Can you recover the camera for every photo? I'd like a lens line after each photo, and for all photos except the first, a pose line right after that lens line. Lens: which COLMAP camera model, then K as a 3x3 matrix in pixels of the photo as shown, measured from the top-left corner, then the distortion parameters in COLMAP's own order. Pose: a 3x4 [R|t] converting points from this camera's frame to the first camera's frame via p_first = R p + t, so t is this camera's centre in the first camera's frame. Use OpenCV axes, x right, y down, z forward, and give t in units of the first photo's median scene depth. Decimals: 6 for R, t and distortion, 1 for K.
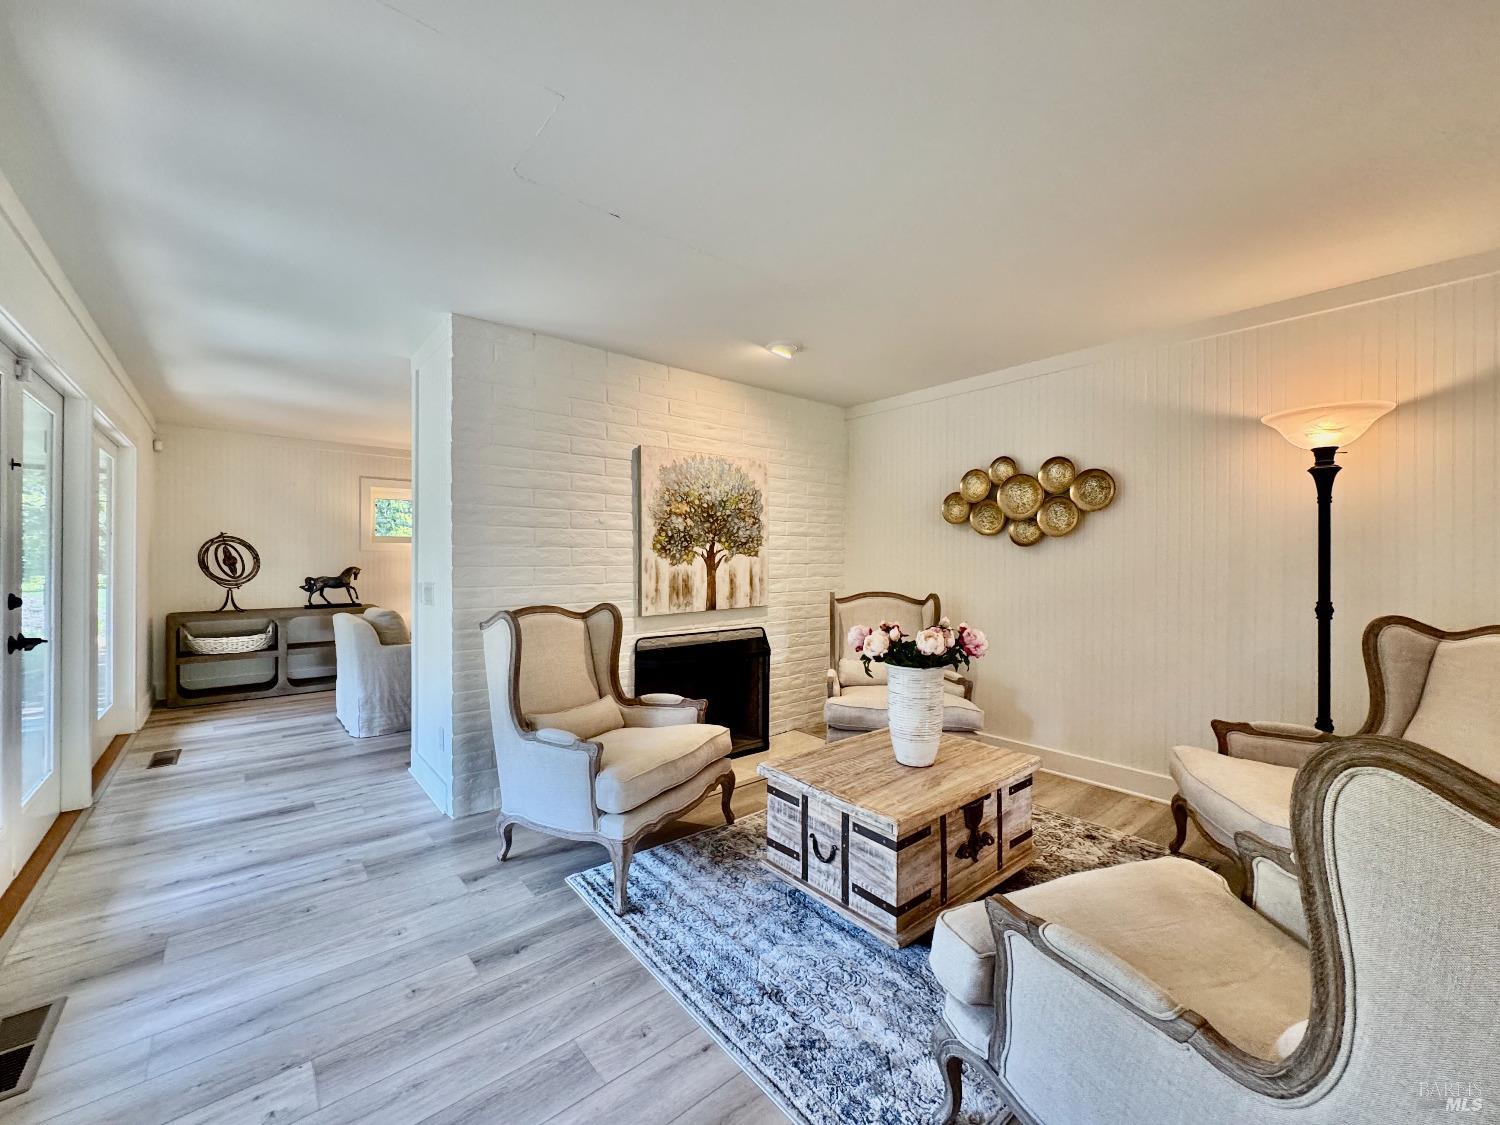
lens RADIAL K [[601.6, 0, 750.0], [0, 601.6, 562.5], [0, 0, 1]] dist [-0.003178, -0.000103]
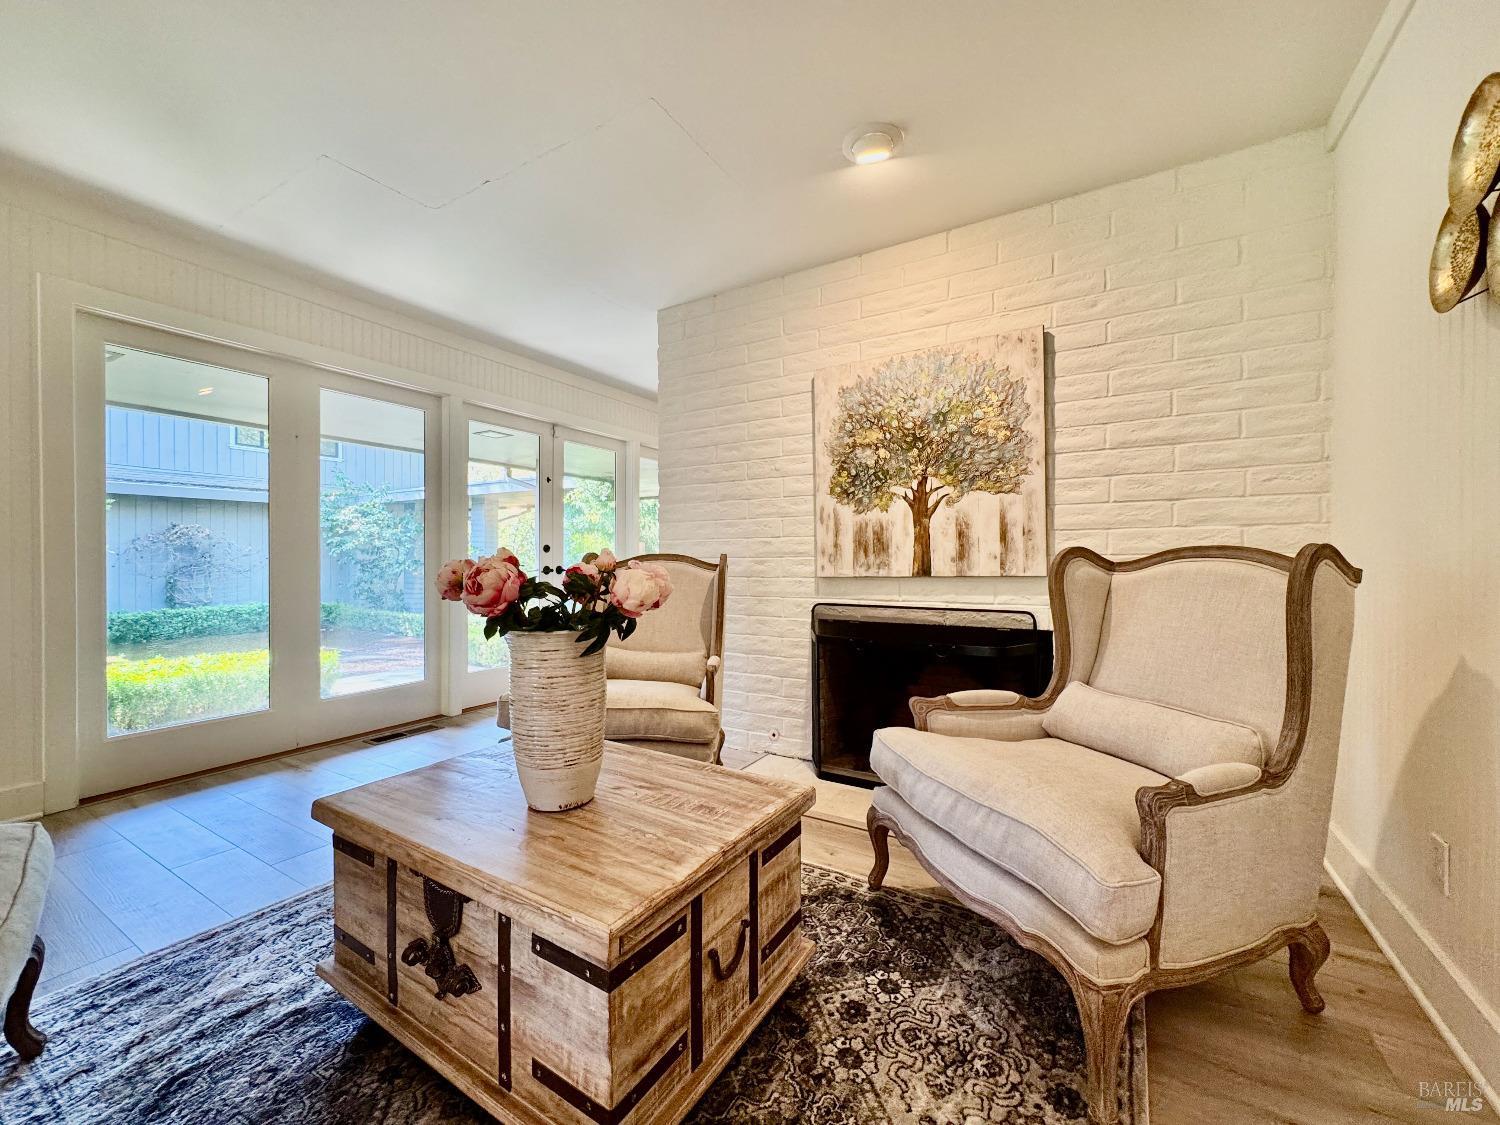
lens RADIAL K [[601.6, 0, 750.0], [0, 601.6, 562.5], [0, 0, 1]] dist [-0.003178, -0.000103]
pose [[0.319192, 0.003466, -0.947684, 0.559019], [-0.001575, 0.999994, 0.003127, 0.065860], [0.947689, 0.000495, 0.319195, 0.632100]]
